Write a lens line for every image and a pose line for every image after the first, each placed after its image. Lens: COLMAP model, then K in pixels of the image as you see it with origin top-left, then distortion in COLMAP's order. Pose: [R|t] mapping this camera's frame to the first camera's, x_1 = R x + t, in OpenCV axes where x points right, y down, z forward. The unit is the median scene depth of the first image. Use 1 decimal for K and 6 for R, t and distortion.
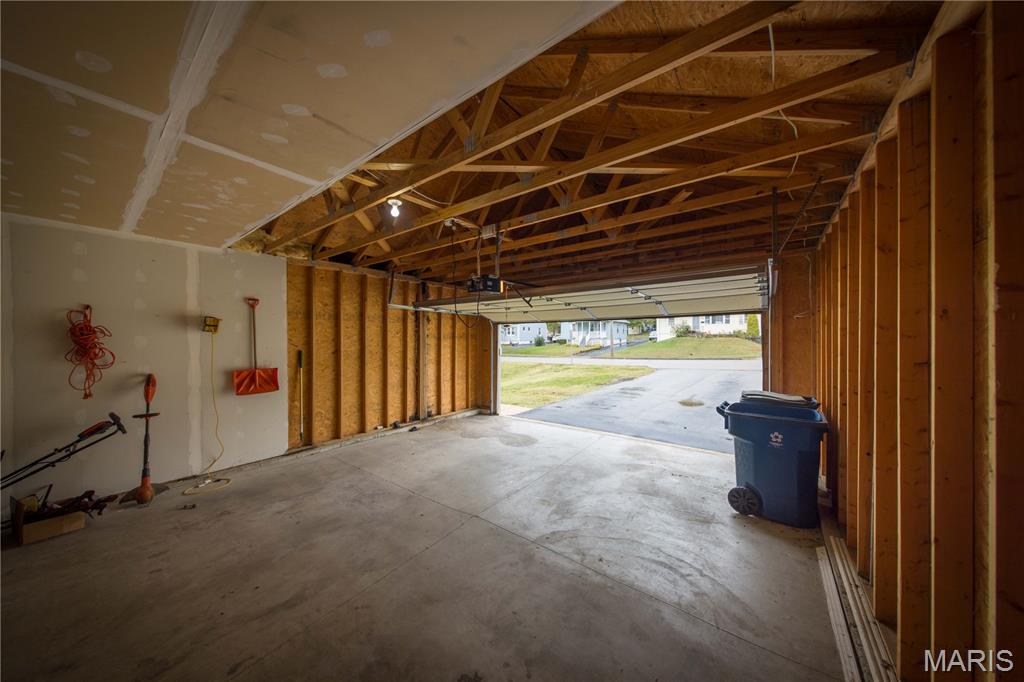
lens RADIAL K [[327.7, 0, 518.3], [0, 327.7, 340.2], [0, 0, 1]] dist [0.000538, 0.000020]
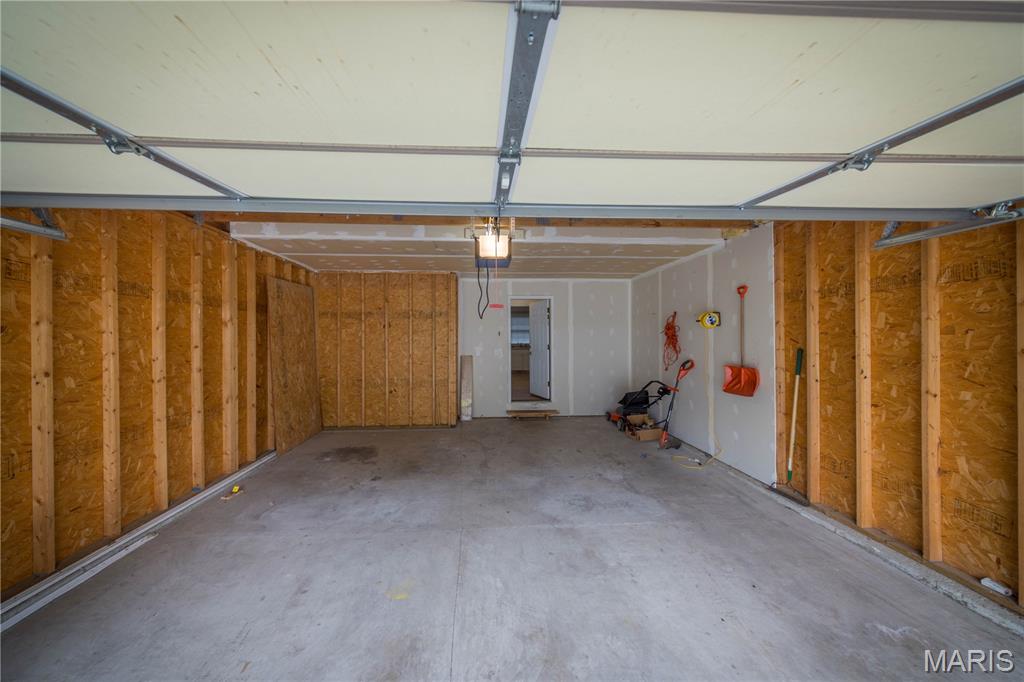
lens RADIAL K [[332.1, 0, 496.9], [0, 332.1, 337.1], [0, 0, 1]] dist [0.000561, 0.000072]
pose [[-0.763936, 0.005205, -0.645271, 0.317312], [0.004214, 0.999986, 0.003076, 0.003586], [0.645279, -0.000370, -0.763947, 1.479821]]
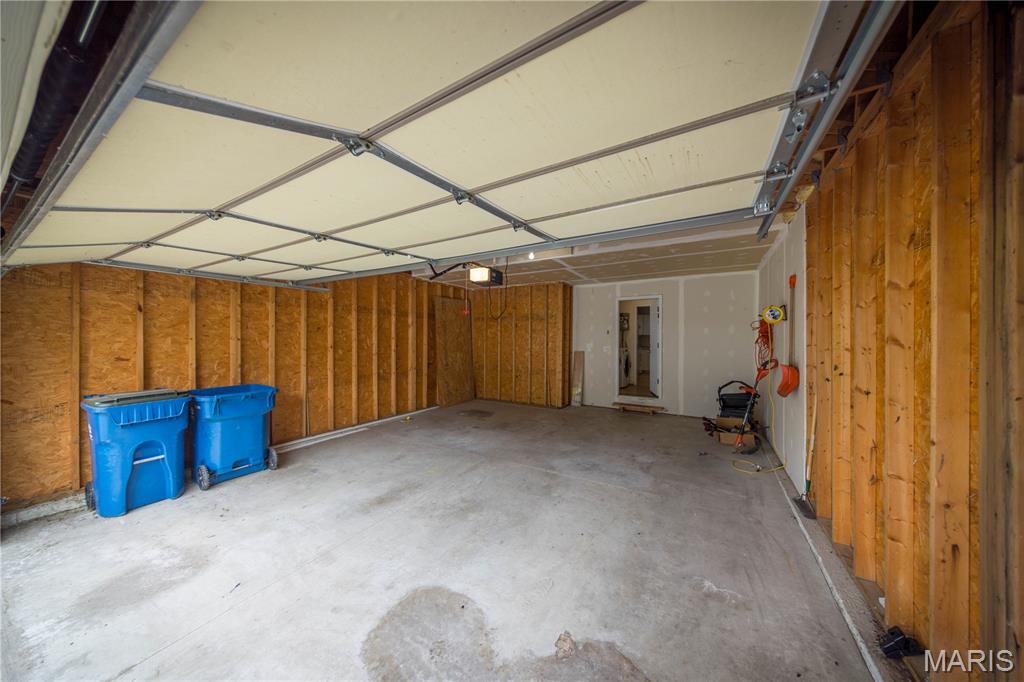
lens RADIAL K [[327.7, 0, 518.3], [0, 327.7, 340.2], [0, 0, 1]] dist [0.000538, 0.000020]
pose [[-0.992023, -0.001901, -0.126044, -0.068031], [-0.002512, 0.999986, 0.004685, 0.029965], [0.126033, 0.004964, -0.992014, 2.000419]]
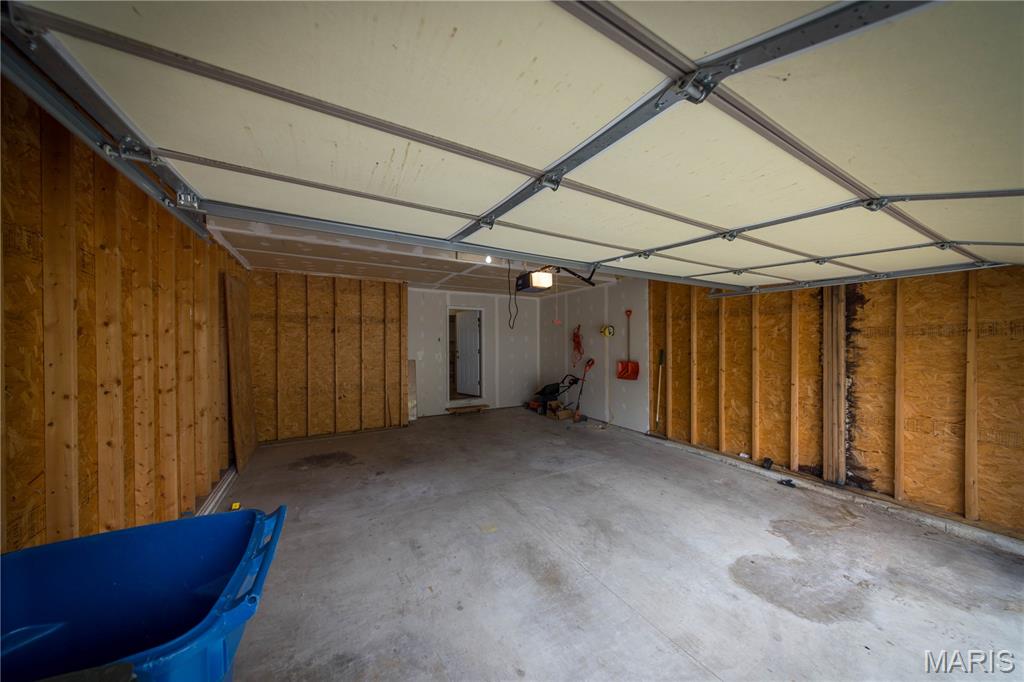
lens RADIAL K [[325.7, 0, 506.5], [0, 325.7, 344.1], [0, 0, 1]] dist [0.001351, 0.000035]
pose [[-0.402767, 0.005921, -0.915283, 0.773252], [0.000742, 0.999981, 0.006143, 0.005946], [0.915302, 0.001795, -0.402763, 1.273547]]
